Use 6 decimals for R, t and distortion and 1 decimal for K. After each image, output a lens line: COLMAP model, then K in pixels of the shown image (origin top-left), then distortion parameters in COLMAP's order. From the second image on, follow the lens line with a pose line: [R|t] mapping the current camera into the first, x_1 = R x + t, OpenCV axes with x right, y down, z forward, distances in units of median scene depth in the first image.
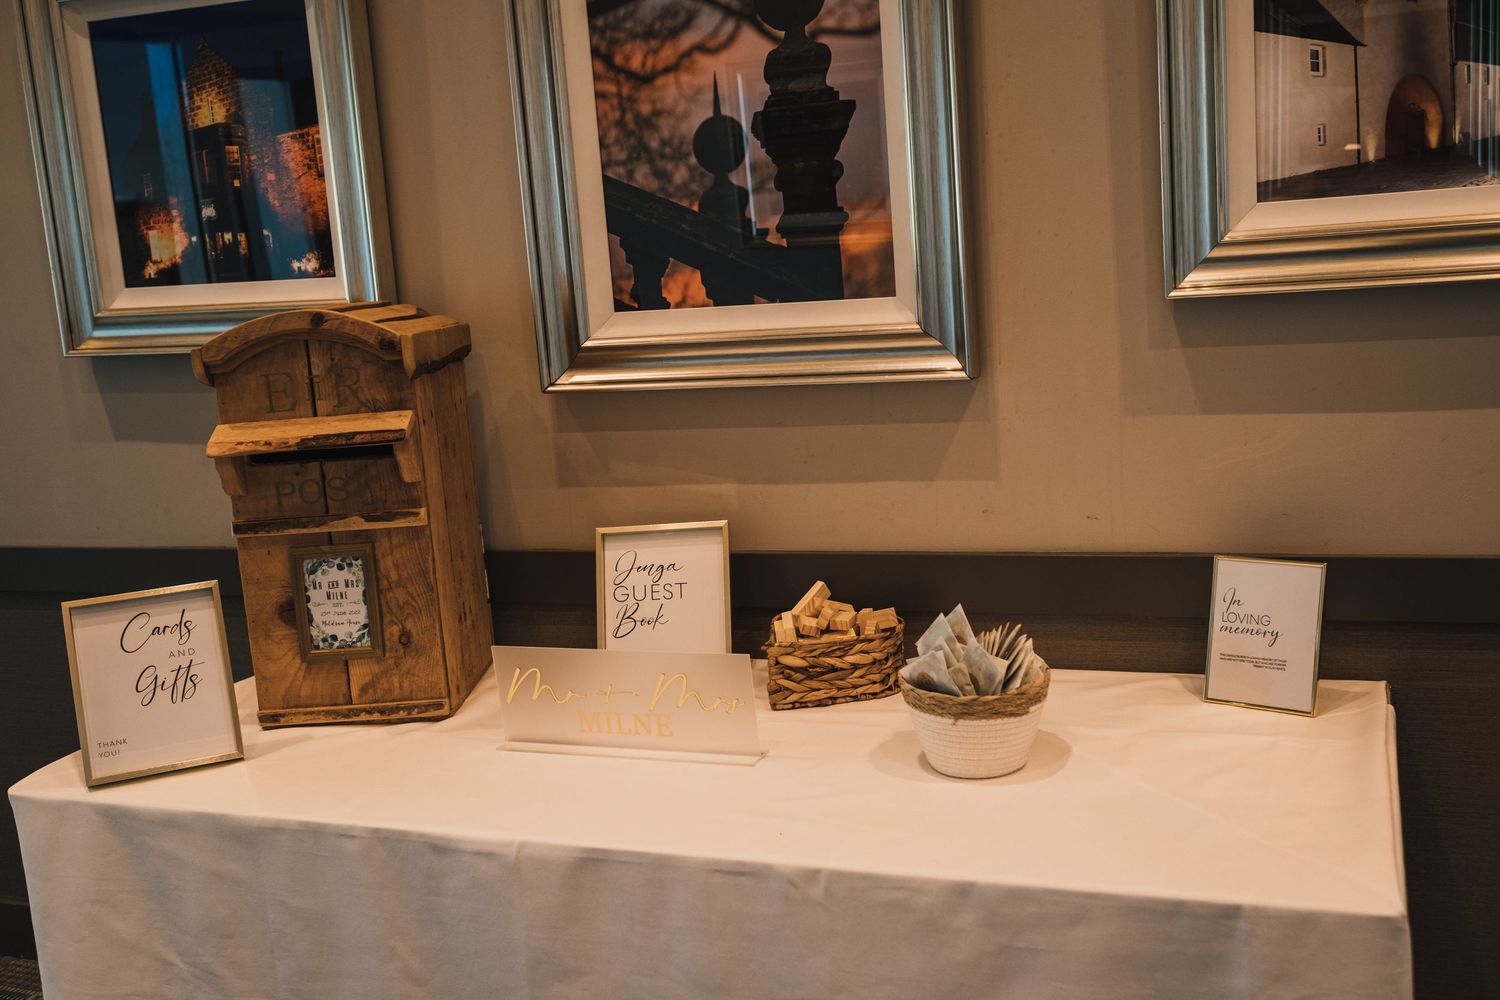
lens RADIAL K [[1530.8, 0, 750.0], [0, 1530.8, 503.2], [0, 0, 1]] dist [-0.004044, 0.000000]
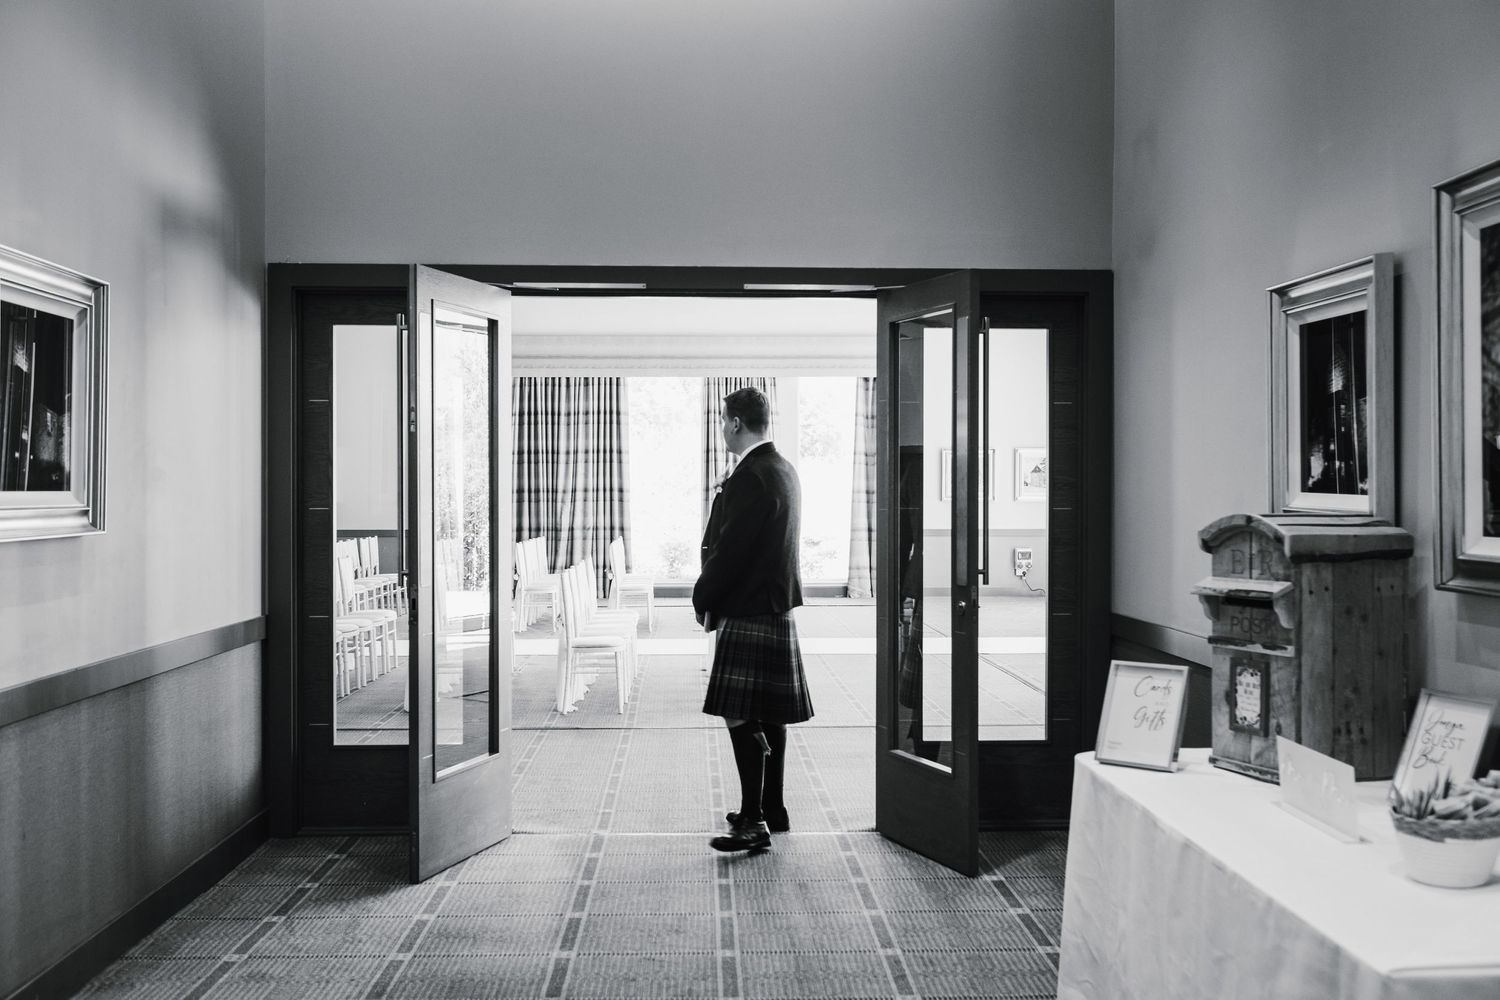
lens RADIAL K [[1530.8, 0, 750.7], [0, 1530.8, 495.7], [0, 0, 1]] dist [-0.004044, 0.000000]
pose [[0.396569, 0.075033, -0.914933, 0.966728], [-0.183534, 0.983013, 0.001065, -0.047152], [0.899471, 0.167499, 0.403604, -0.142497]]
